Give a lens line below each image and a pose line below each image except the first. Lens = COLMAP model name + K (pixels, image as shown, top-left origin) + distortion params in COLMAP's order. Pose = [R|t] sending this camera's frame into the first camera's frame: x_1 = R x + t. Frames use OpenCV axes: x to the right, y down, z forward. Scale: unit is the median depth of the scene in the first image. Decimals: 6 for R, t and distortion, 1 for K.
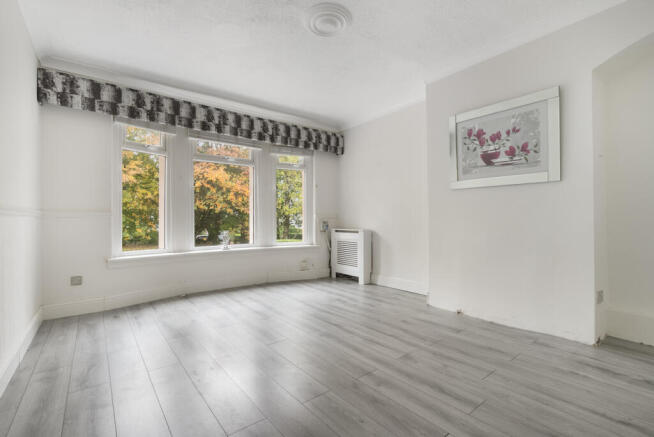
lens RADIAL K [[303.4, 0, 330.0], [0, 303.4, 219.2], [0, 0, 1]] dist [-0.003632, 0.001012]
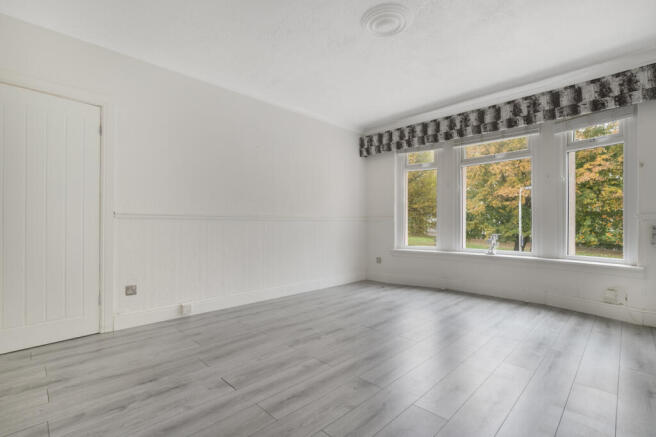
lens RADIAL K [[304.3, 0, 329.6], [0, 304.3, 231.2], [0, 0, 1]] dist [-0.003632, 0.001012]
pose [[0.110064, 0.032810, -0.993383, 0.577751], [-0.000344, 0.999456, 0.032972, -0.003319], [0.993924, -0.003287, 0.110016, 0.427206]]
